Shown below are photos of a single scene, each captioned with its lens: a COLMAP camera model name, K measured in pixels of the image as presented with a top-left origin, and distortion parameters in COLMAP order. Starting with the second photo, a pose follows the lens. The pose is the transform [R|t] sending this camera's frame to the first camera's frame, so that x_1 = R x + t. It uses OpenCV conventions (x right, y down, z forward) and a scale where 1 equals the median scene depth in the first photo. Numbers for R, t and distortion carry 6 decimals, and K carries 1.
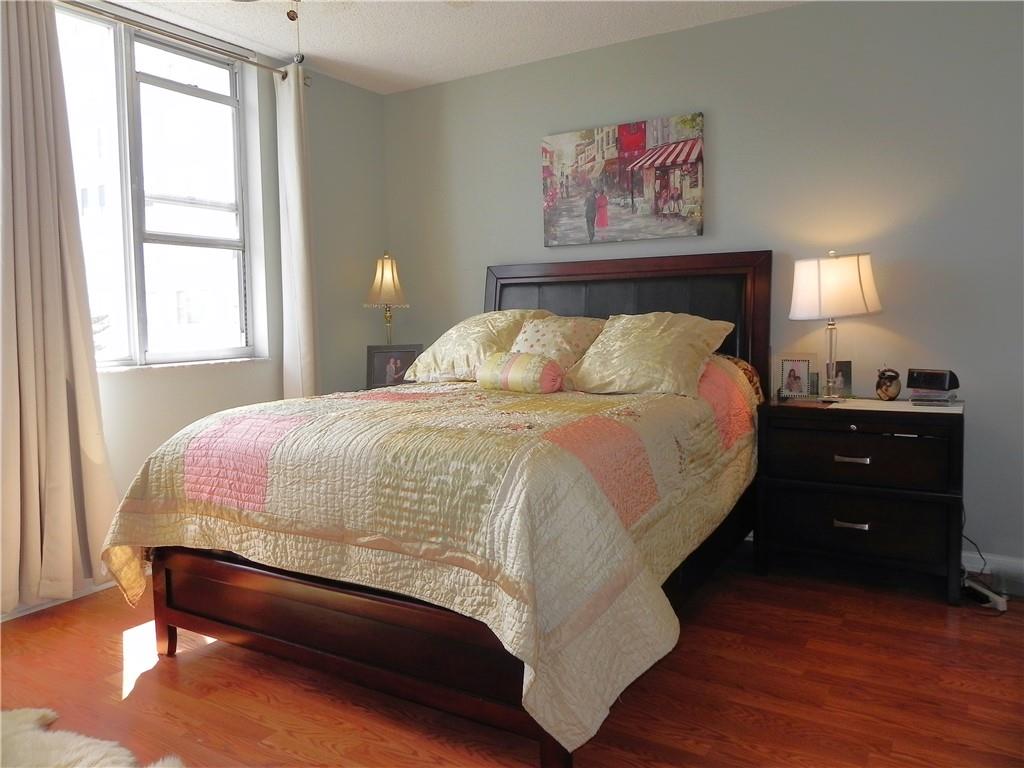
lens RADIAL K [[762.3, 0, 512.9], [0, 762.3, 364.3], [0, 0, 1]] dist [-0.001666, 0.001460]
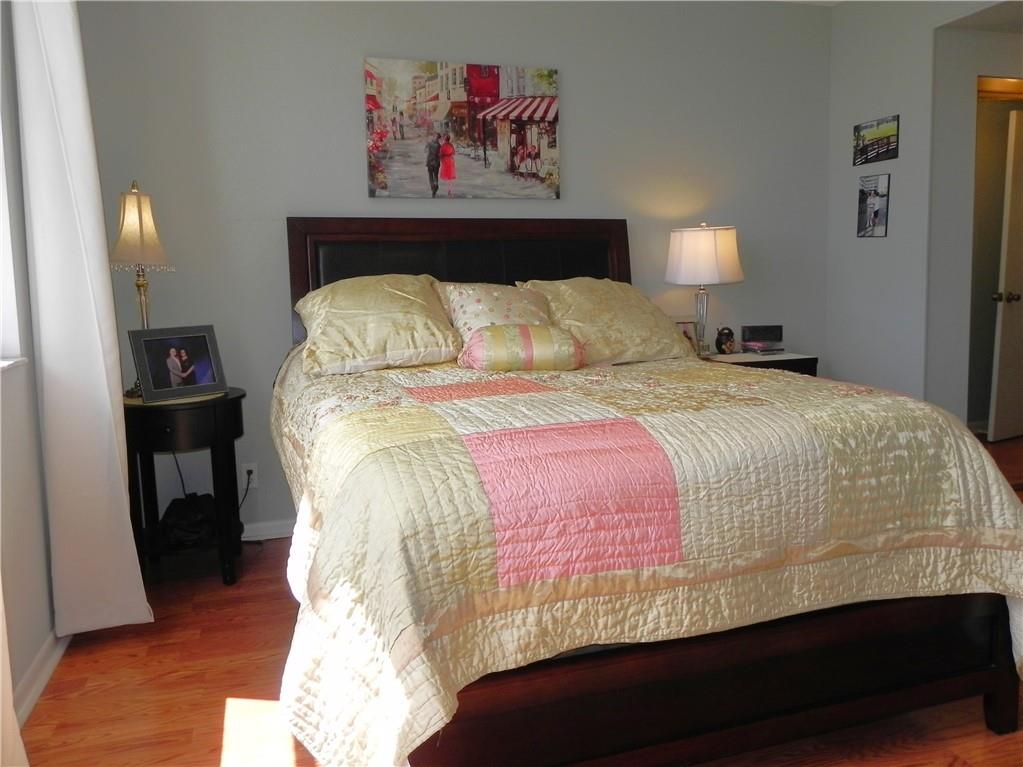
lens RADIAL K [[775.4, 0, 515.4], [0, 775.4, 377.6], [0, 0, 1]] dist [-0.034287, -0.001351]
pose [[0.655509, -0.084699, 0.750423, -0.526979], [0.056980, 0.996405, 0.062690, -0.008468], [-0.753035, 0.001666, 0.657979, 0.385706]]
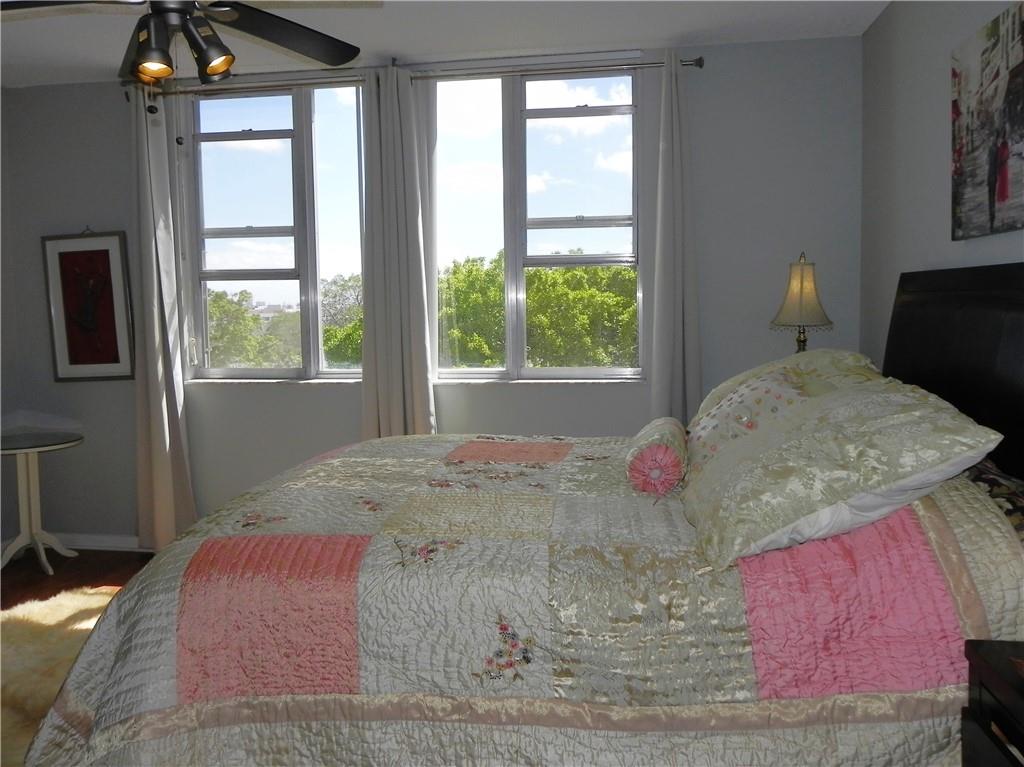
lens RADIAL K [[750.7, 0, 512.0], [0, 750.7, 383.5], [0, 0, 1]] dist [-0.070273, 0.000513]
pose [[0.388629, 0.112303, -0.914525, 0.470946], [-0.060215, 0.993518, 0.096414, -0.087439], [0.919424, 0.017599, 0.392873, 0.522072]]
